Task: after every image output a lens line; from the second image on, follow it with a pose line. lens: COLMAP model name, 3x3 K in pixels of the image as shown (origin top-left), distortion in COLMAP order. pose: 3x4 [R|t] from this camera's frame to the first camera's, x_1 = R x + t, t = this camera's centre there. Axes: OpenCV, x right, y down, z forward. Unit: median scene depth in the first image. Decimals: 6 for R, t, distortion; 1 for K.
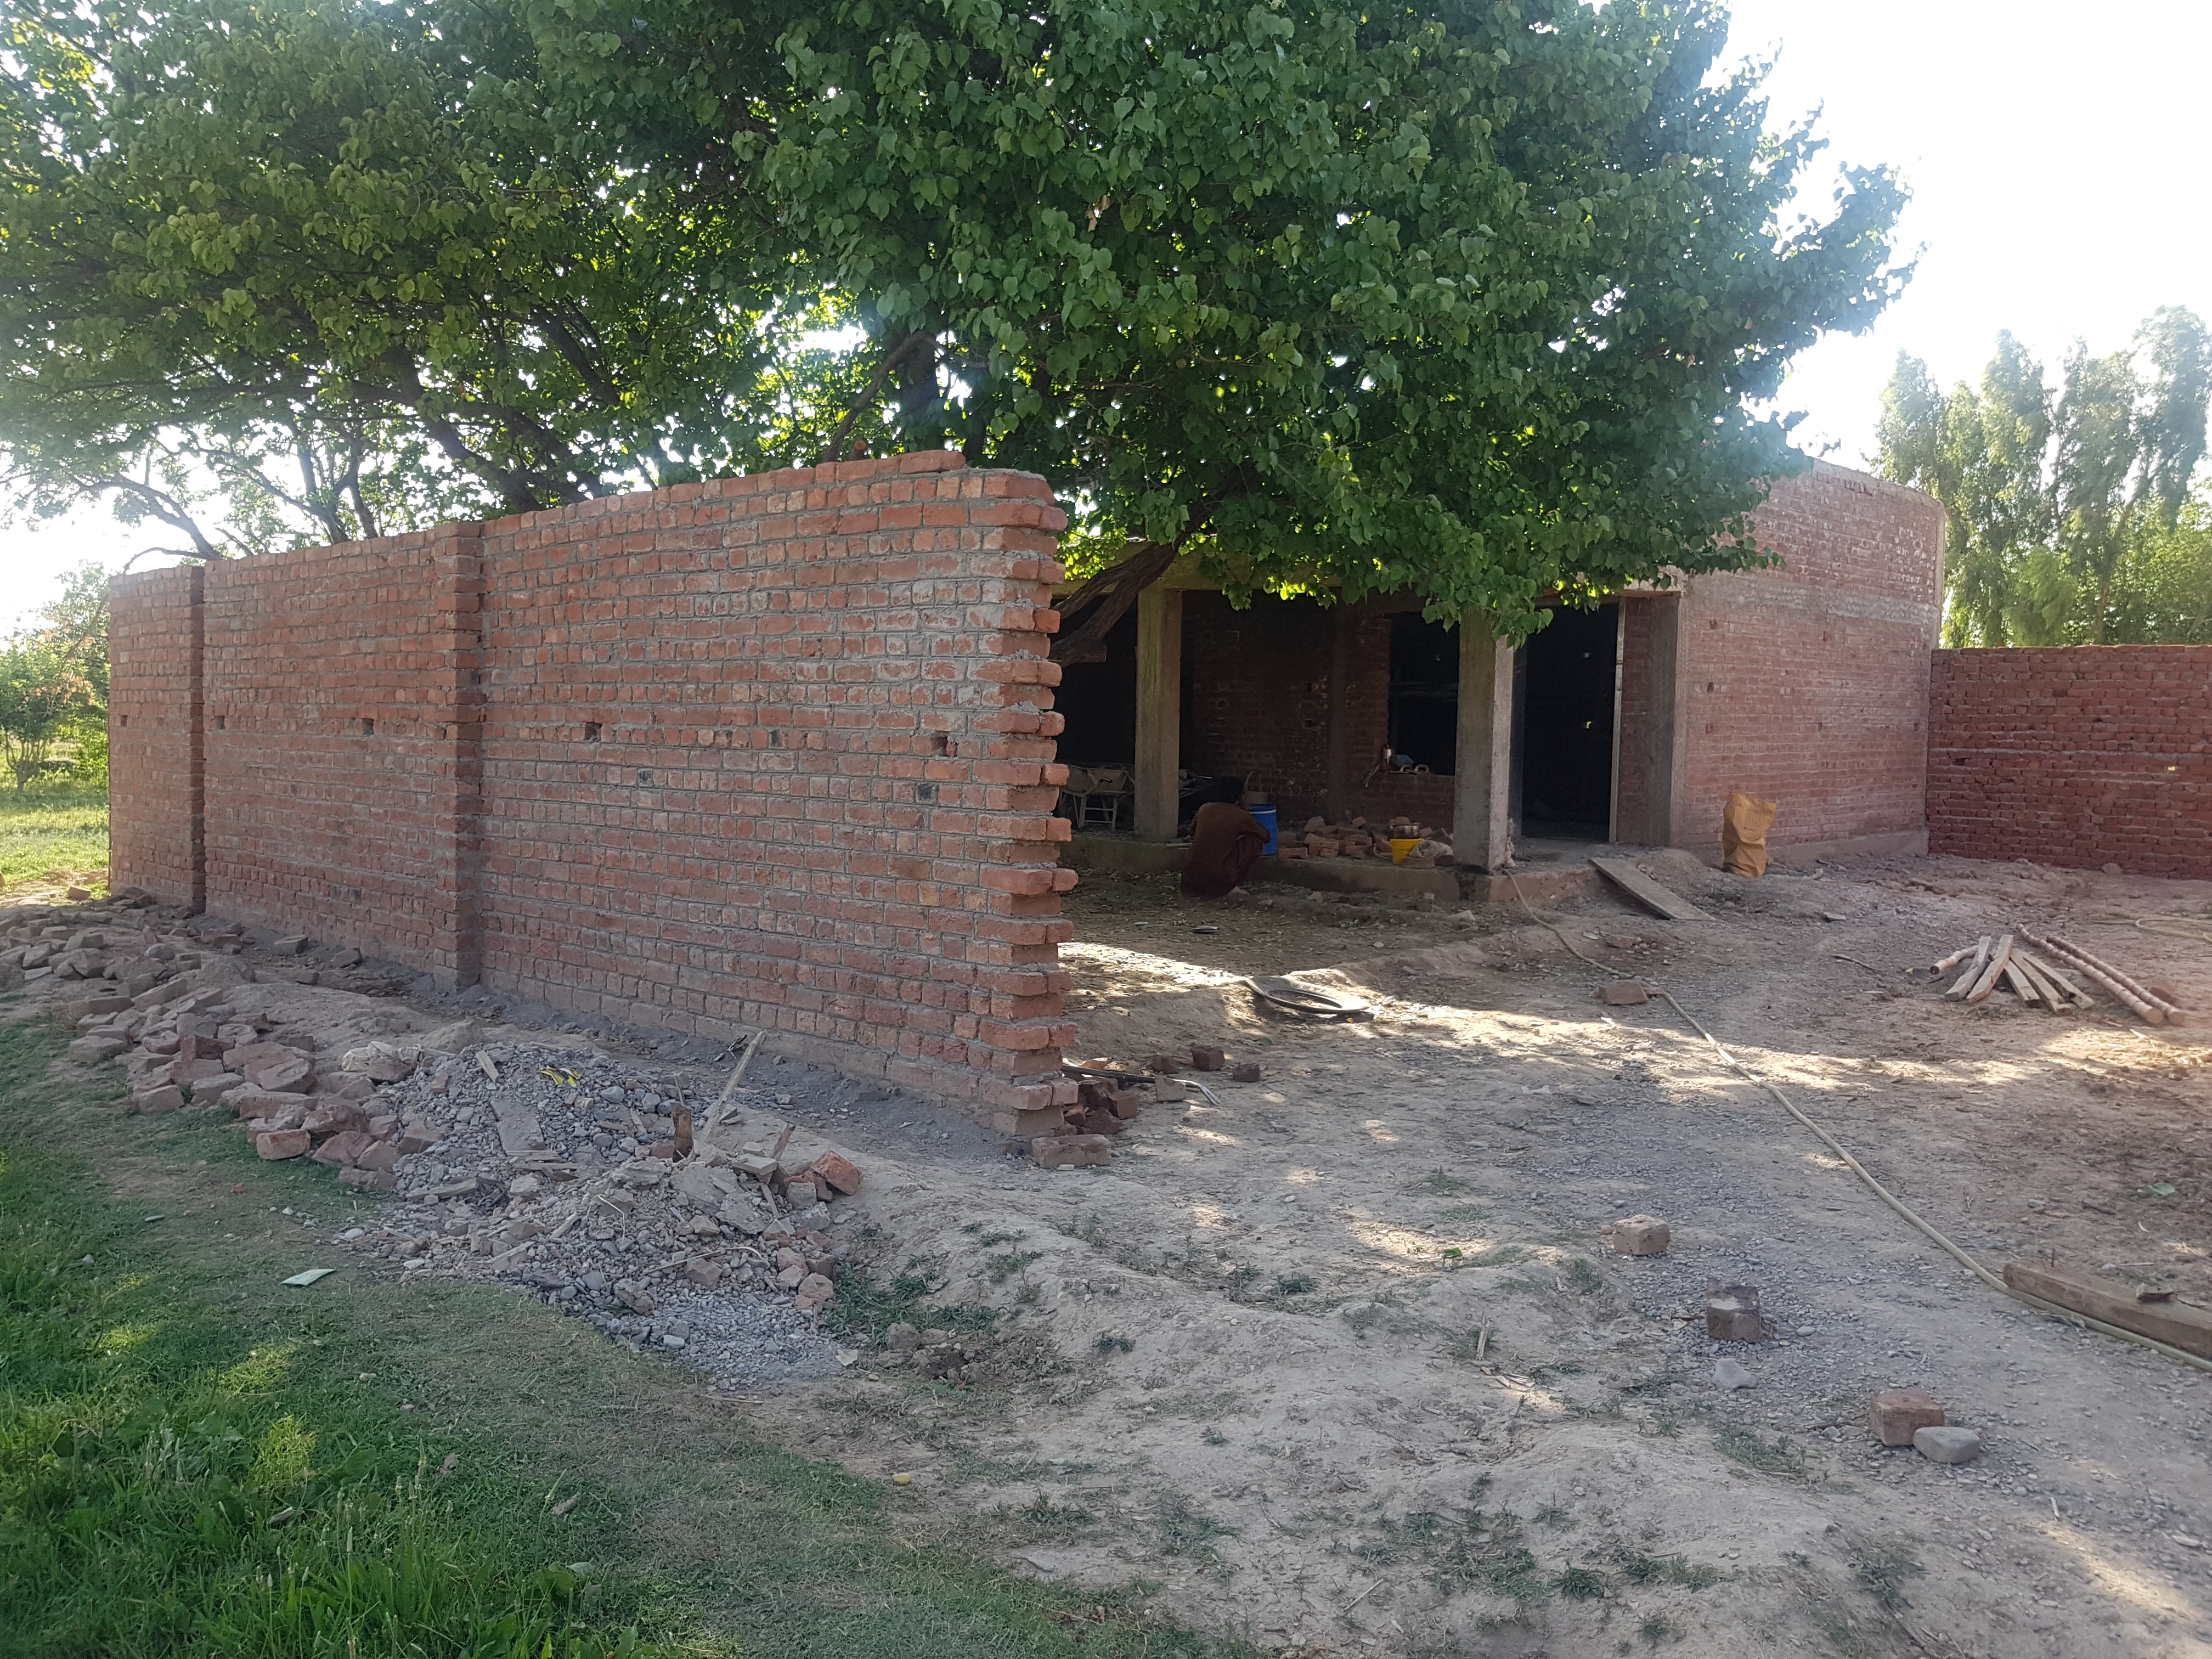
lens RADIAL K [[1657.4, 0, 1091.0], [0, 1657.4, 824.1], [0, 0, 1]] dist [0.014385, -0.003105]
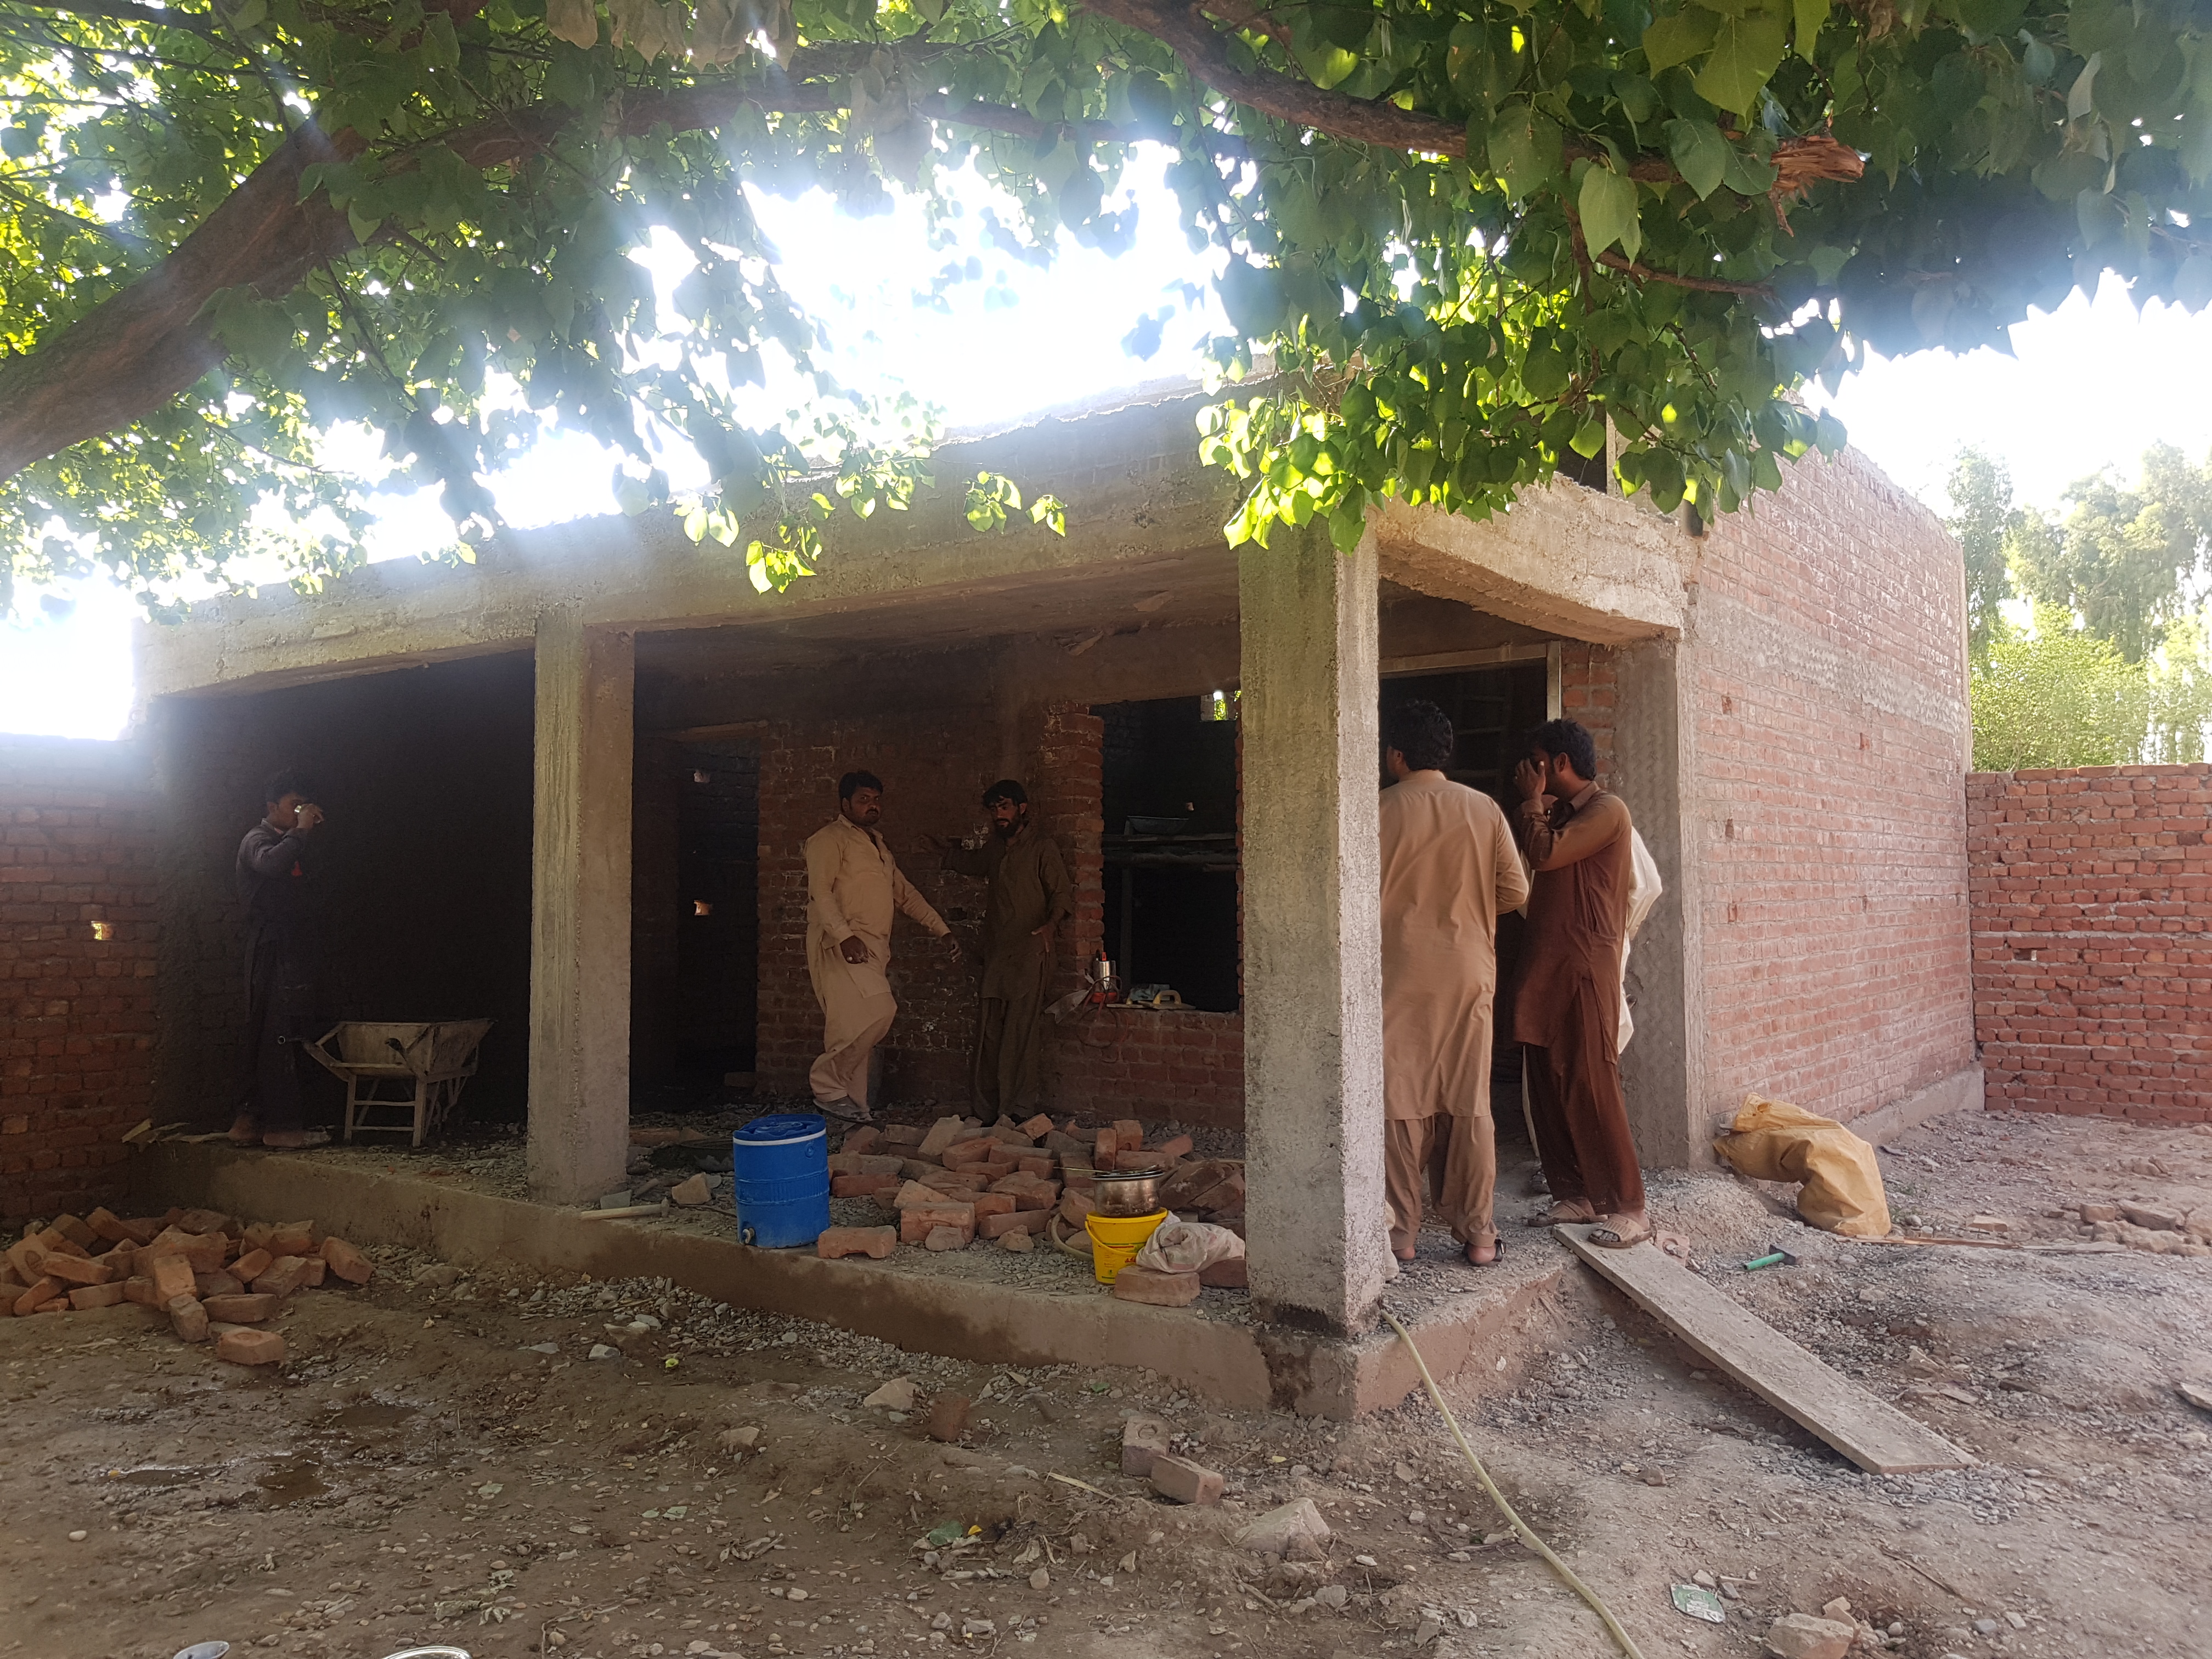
lens RADIAL K [[1657.4, 0, 1110.2], [0, 1657.4, 826.2], [0, 0, 1]] dist [0.014385, -0.003105]
pose [[0.988137, -0.015036, 0.152835, 0.125280], [0.031521, 0.993864, -0.106018, -0.040114], [-0.150303, 0.109578, 0.982549, 0.592321]]
